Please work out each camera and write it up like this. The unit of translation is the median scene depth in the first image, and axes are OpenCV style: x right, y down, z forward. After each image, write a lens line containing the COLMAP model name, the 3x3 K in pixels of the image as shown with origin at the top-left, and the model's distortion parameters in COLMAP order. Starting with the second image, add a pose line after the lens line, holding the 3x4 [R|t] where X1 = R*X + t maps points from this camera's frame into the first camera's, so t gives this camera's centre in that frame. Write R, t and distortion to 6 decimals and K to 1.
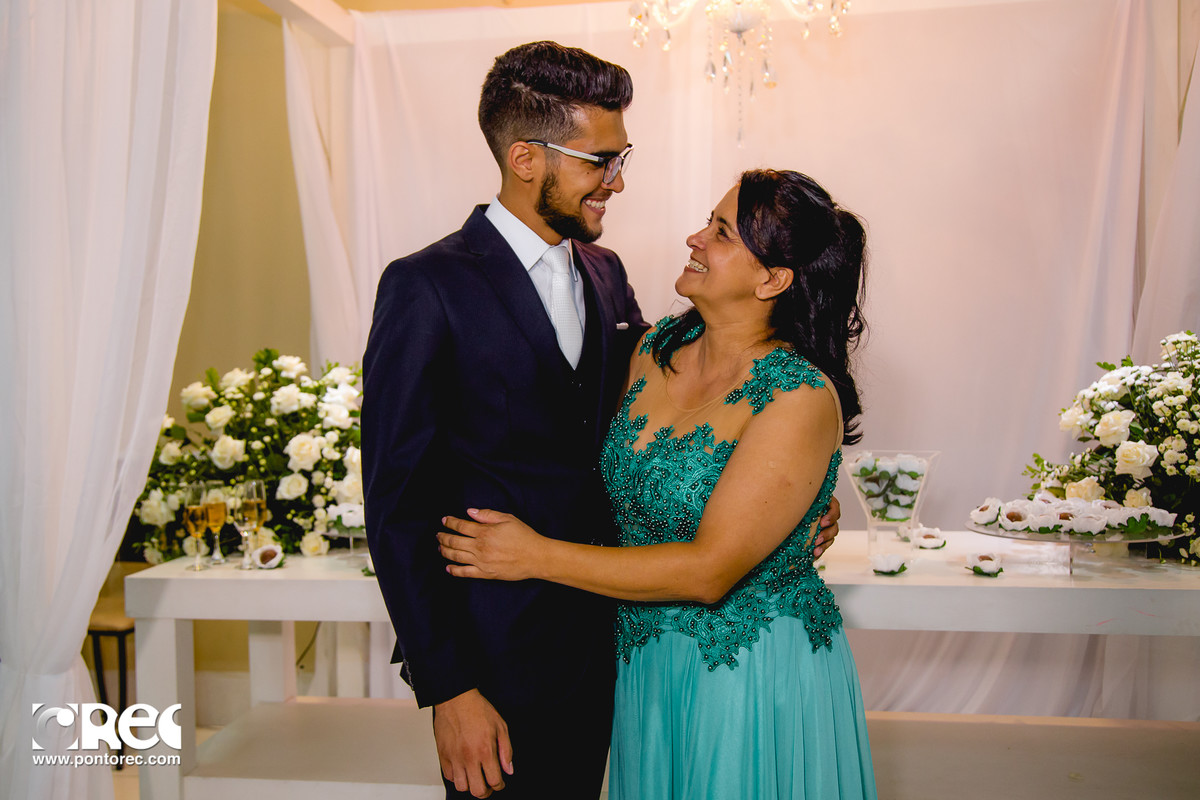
lens RADIAL K [[1322.1, 0, 549.3], [0, 1322.1, 394.4], [0, 0, 1]] dist [0.035551, 0.043780]
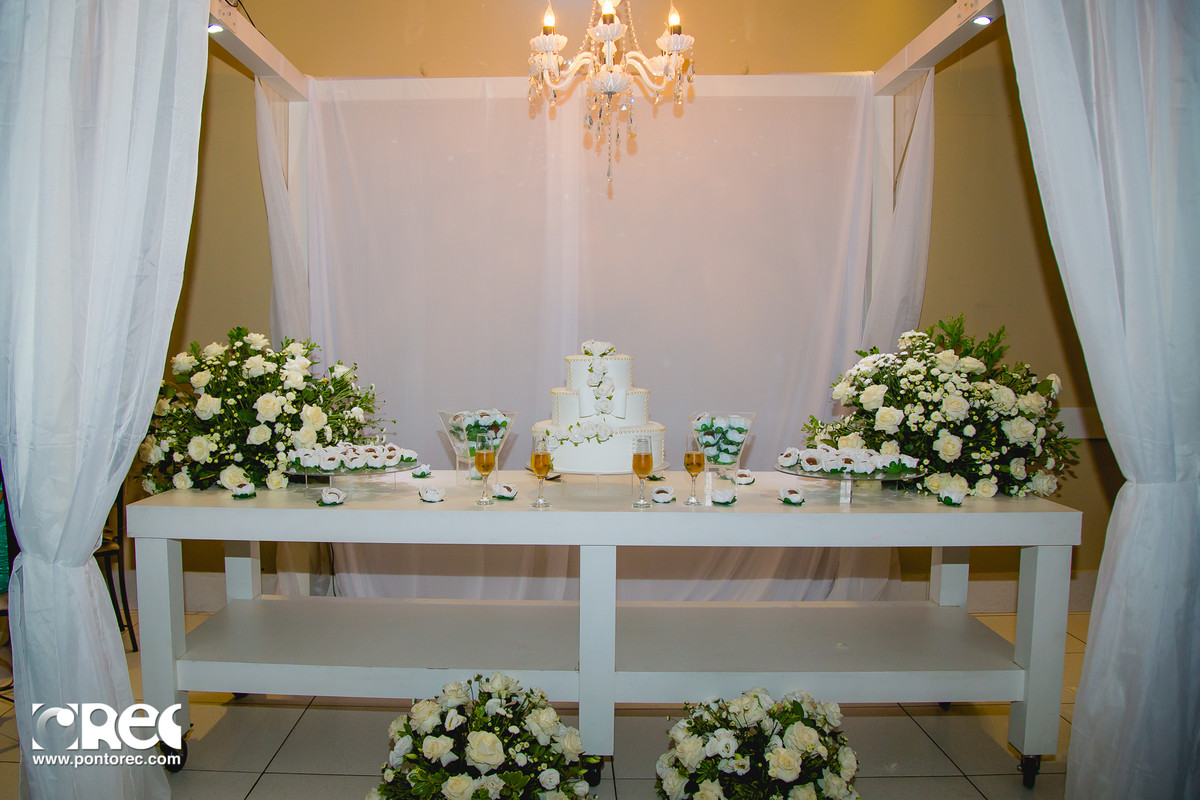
lens RADIAL K [[885.5, 0, 547.4], [0, 885.5, 418.4], [0, 0, 1]] dist [-0.089057, 0.009079]
pose [[0.990864, 0.010509, 0.134454, -0.034099], [-0.017312, 0.998623, 0.049529, 0.007609], [-0.133748, -0.051404, 0.989681, 0.133407]]
